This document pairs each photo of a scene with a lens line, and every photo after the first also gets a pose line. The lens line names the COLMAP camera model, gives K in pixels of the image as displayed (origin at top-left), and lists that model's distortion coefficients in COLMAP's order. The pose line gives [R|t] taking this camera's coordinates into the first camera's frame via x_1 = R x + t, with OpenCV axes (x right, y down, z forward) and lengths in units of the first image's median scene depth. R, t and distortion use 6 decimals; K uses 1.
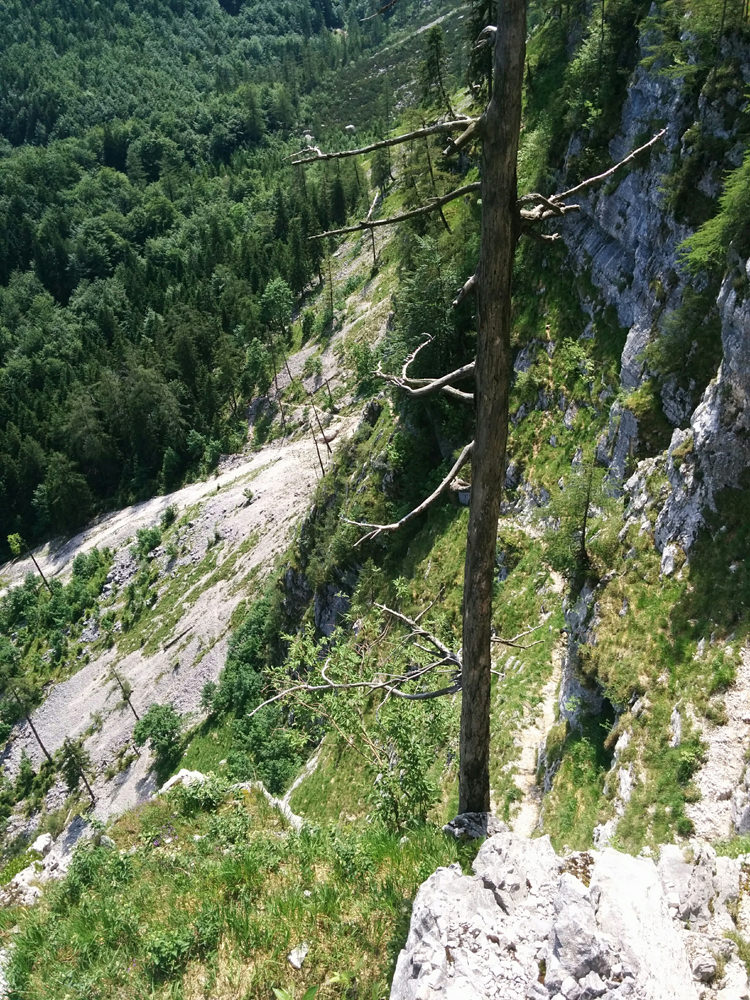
lens RADIAL K [[861.8, 0, 378.7], [0, 861.8, 503.4], [0, 0, 1]] dist [0.084299, -0.116217]
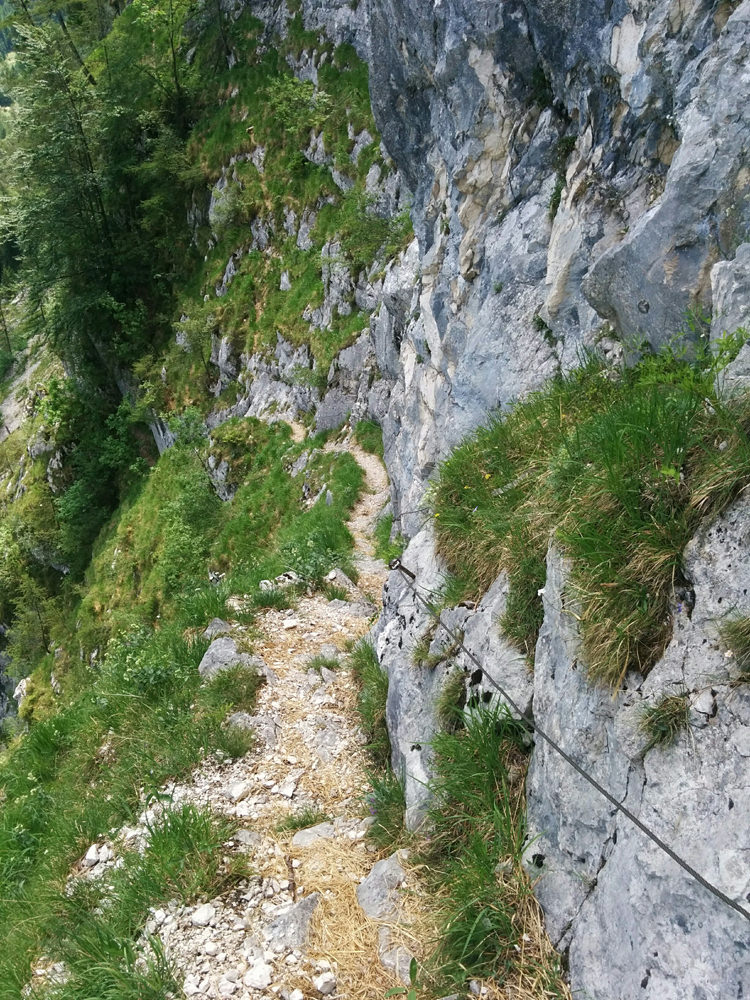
lens RADIAL K [[861.8, 0, 383.2], [0, 861.8, 523.6], [0, 0, 1]] dist [0.084299, -0.116217]
pose [[0.949038, -0.132110, 0.286137, 0.029189], [0.155984, 0.985799, -0.062212, 0.053004], [-0.273855, 0.103674, 0.956167, 0.169839]]
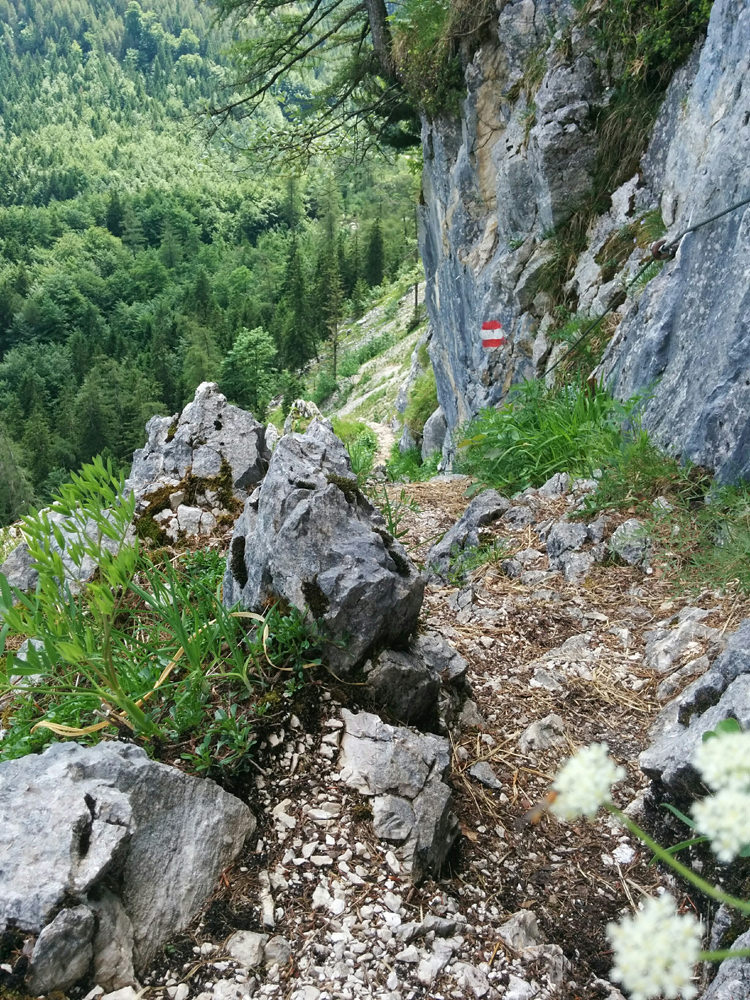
lens RADIAL K [[861.8, 0, 367.3], [0, 861.8, 519.9], [0, 0, 1]] dist [0.084299, -0.116217]
pose [[0.993070, 0.102935, -0.056720, 0.014507], [-0.110674, 0.981444, -0.156588, -0.050190], [0.039549, 0.161780, 0.986034, 0.559601]]
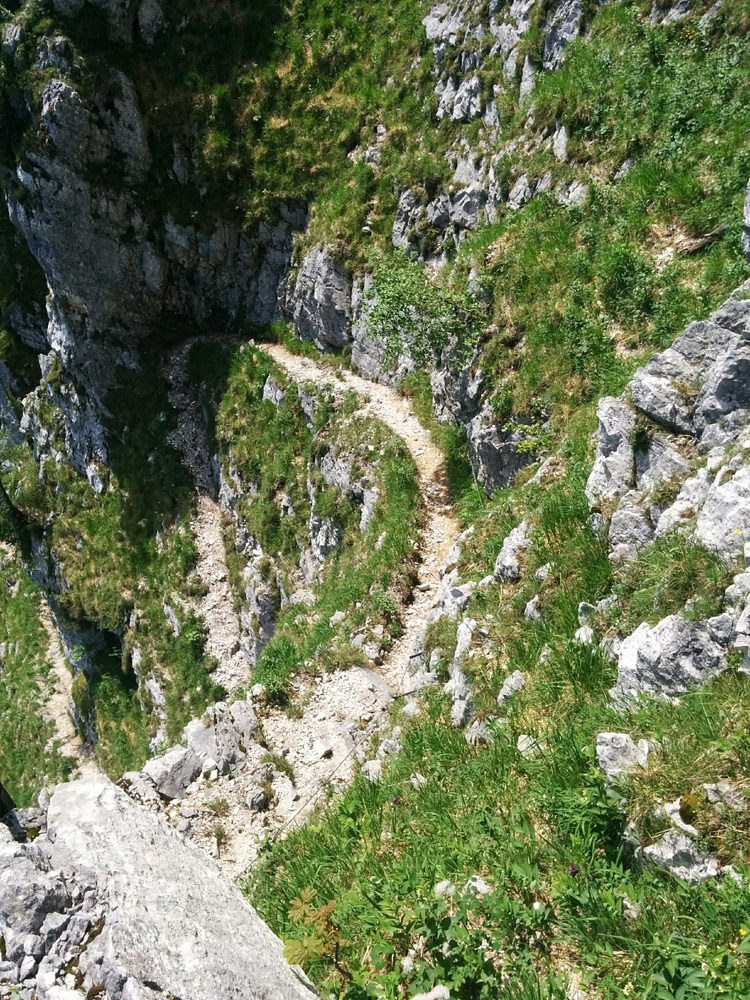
lens RADIAL K [[861.8, 0, 361.0], [0, 861.8, 500.5], [0, 0, 1]] dist [0.084299, -0.116217]
pose [[0.721082, -0.450039, 0.526788, 0.002174], [0.405044, 0.890677, 0.206477, 0.000719], [-0.562121, 0.064485, 0.824537, -0.000391]]
